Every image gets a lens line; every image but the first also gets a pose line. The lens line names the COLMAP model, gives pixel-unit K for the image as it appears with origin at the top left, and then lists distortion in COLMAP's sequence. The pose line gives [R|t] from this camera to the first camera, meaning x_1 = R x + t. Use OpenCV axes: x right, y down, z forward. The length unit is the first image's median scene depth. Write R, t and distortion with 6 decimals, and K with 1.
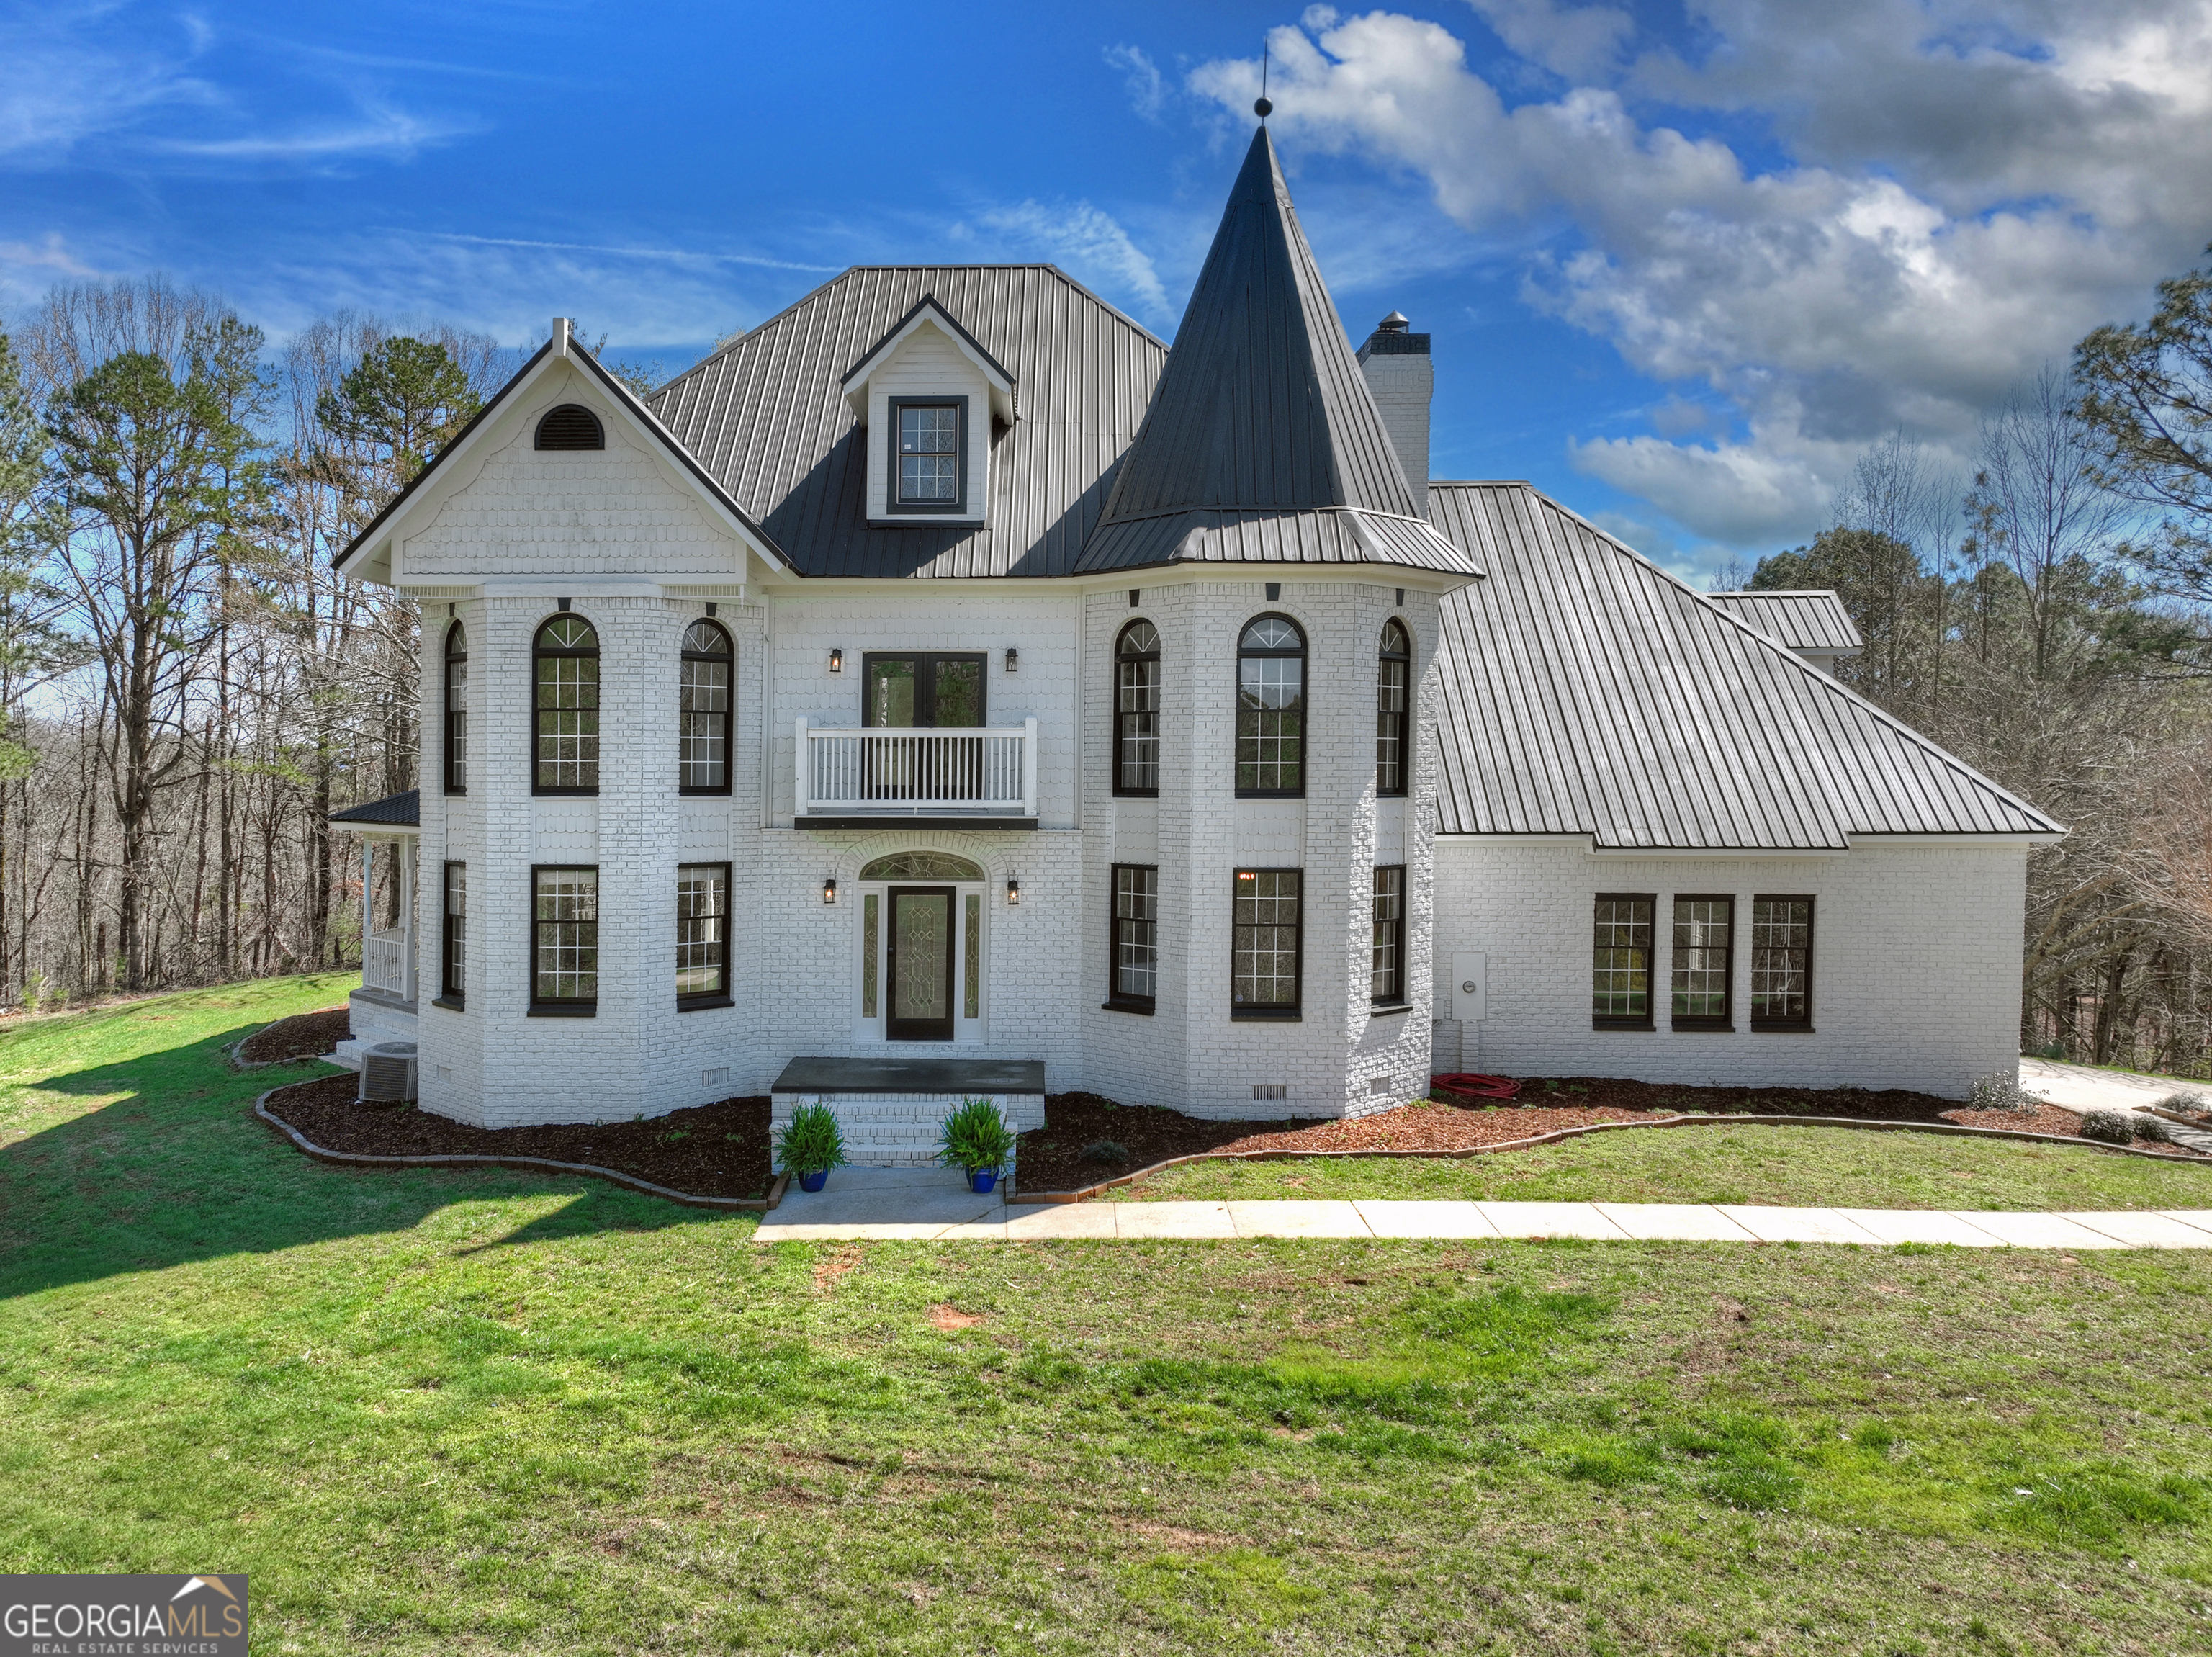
lens RADIAL K [[1695.3, 0, 1024.5], [0, 1695.3, 791.5], [0, 0, 1]] dist [-0.026554, 0.037392]
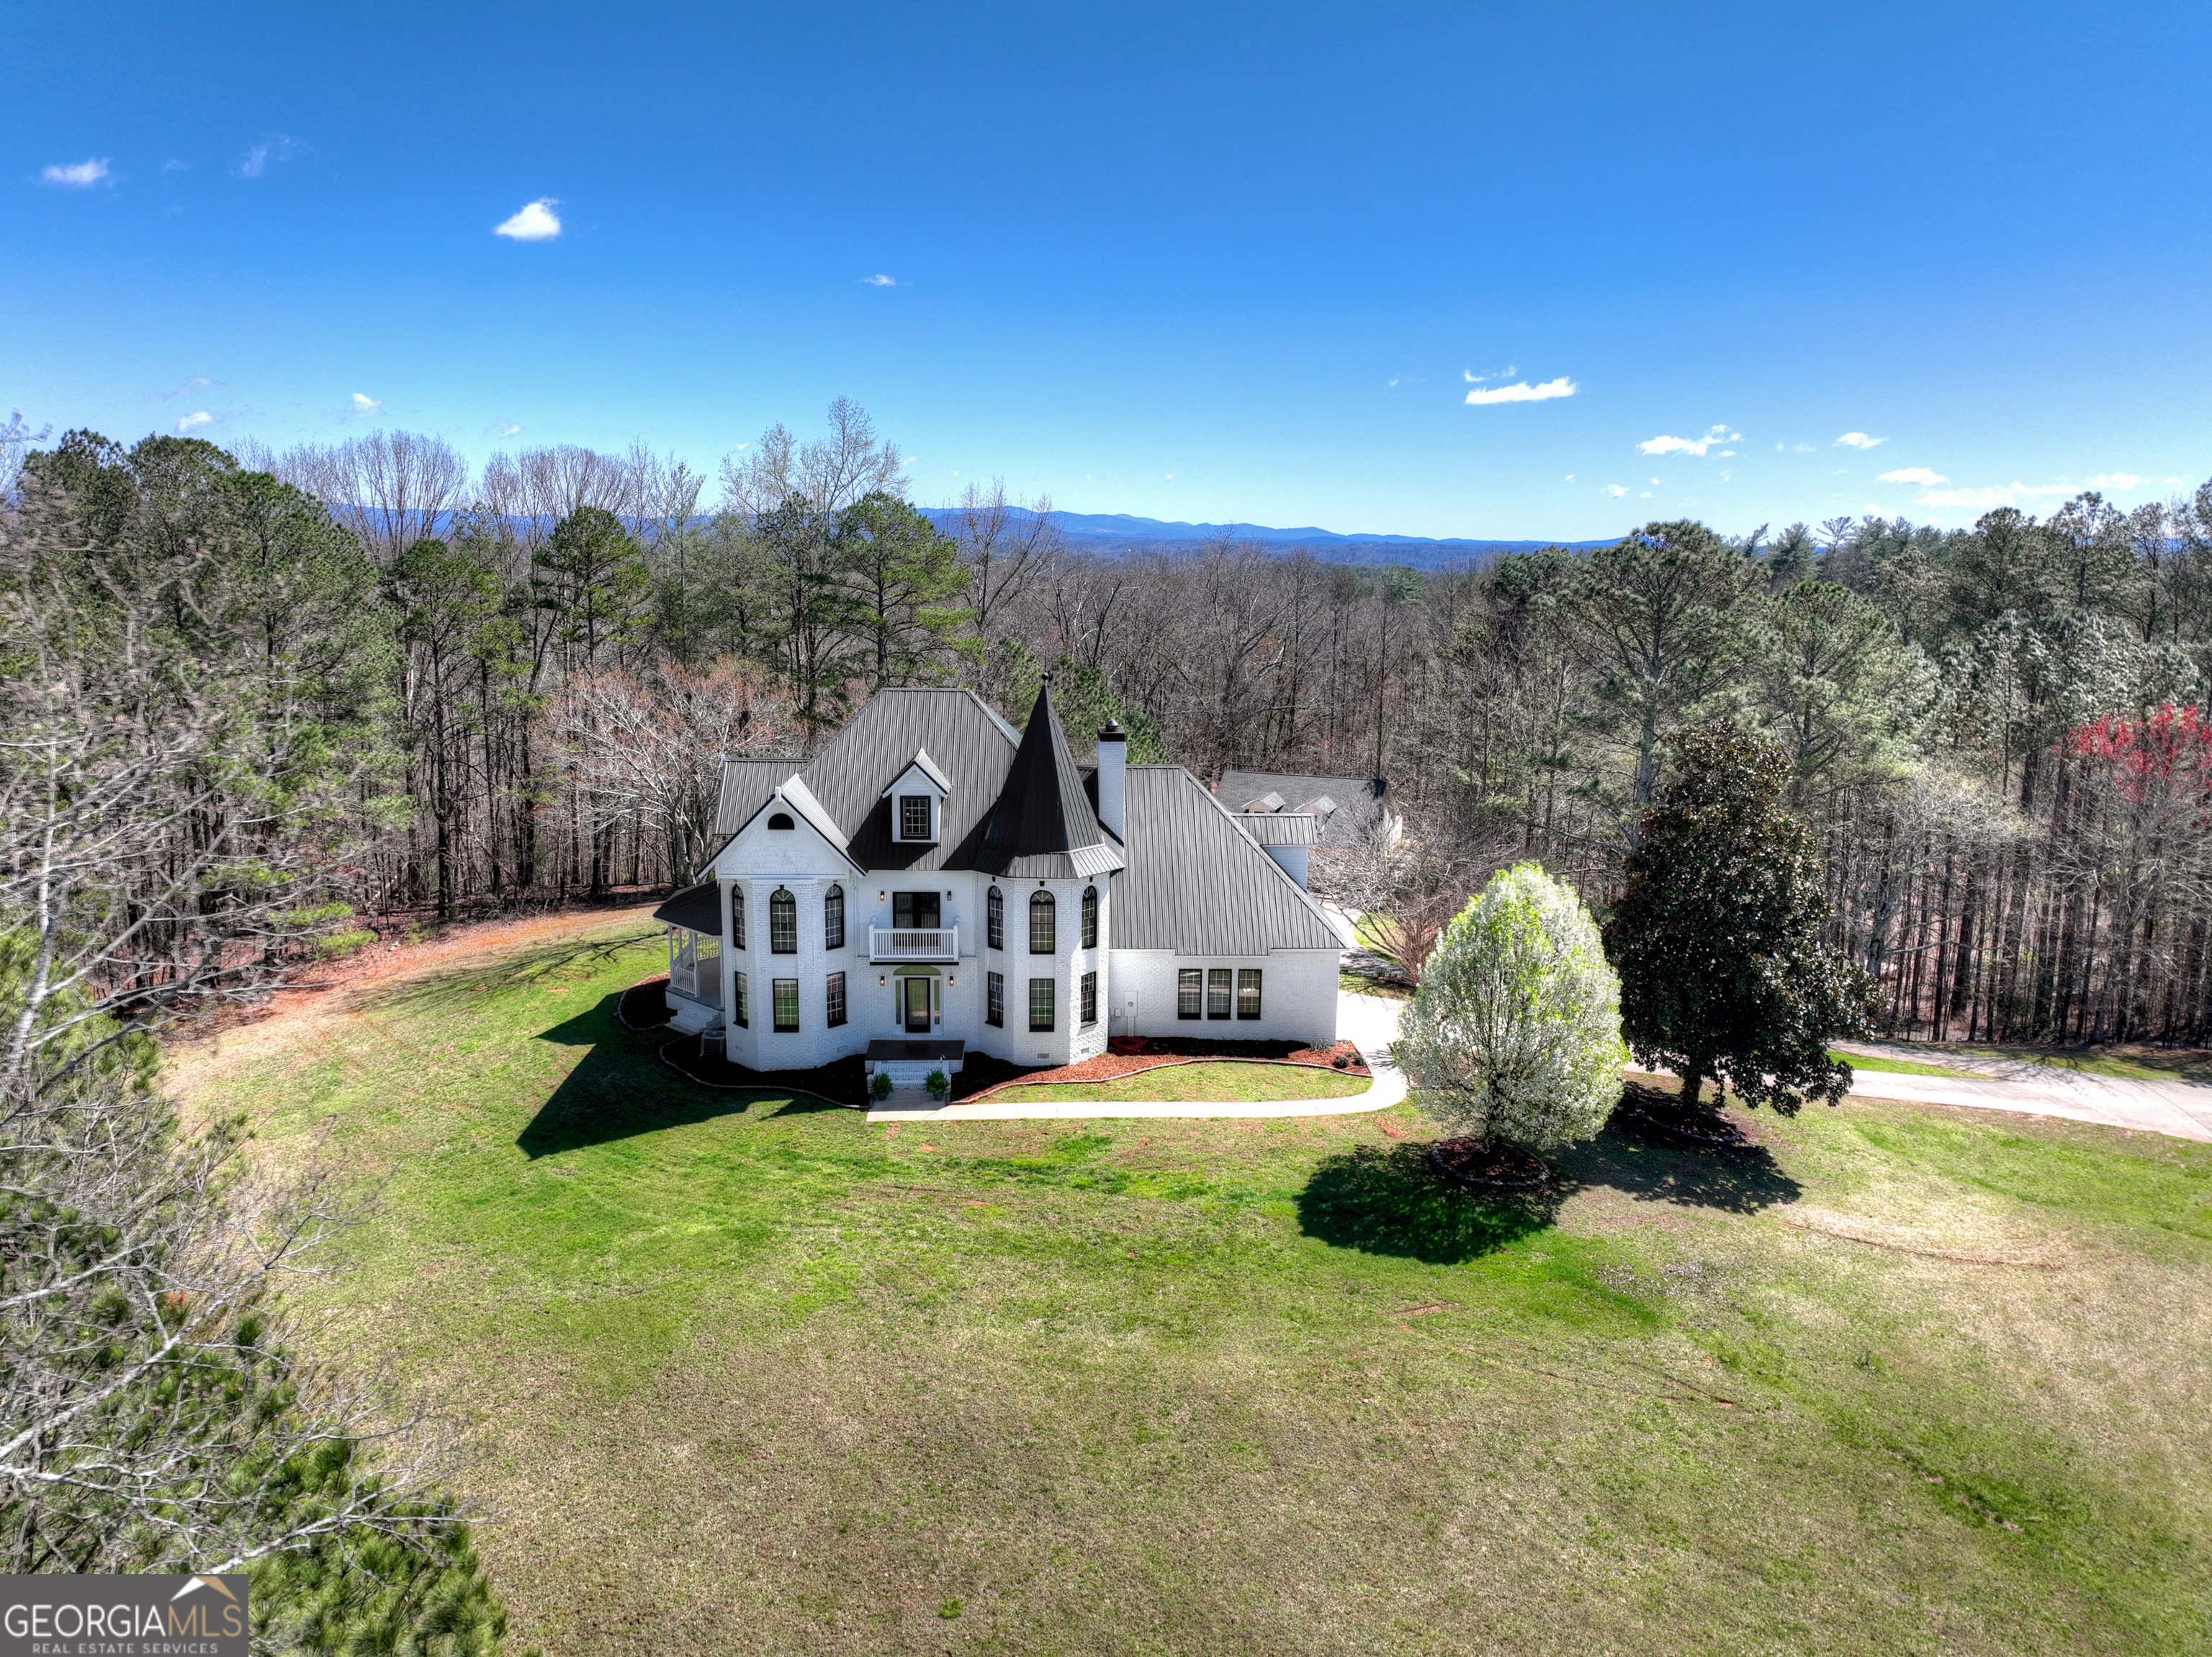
lens RADIAL K [[1655.4, 0, 1106.0], [0, 1655.4, 828.5], [0, 0, 1]] dist [-0.004093, 0.031177]
pose [[0.998897, -0.011737, 0.045457, 0.126729], [0.003435, 0.983923, 0.178560, -0.672327], [-0.046822, -0.178207, 0.982878, -1.609970]]
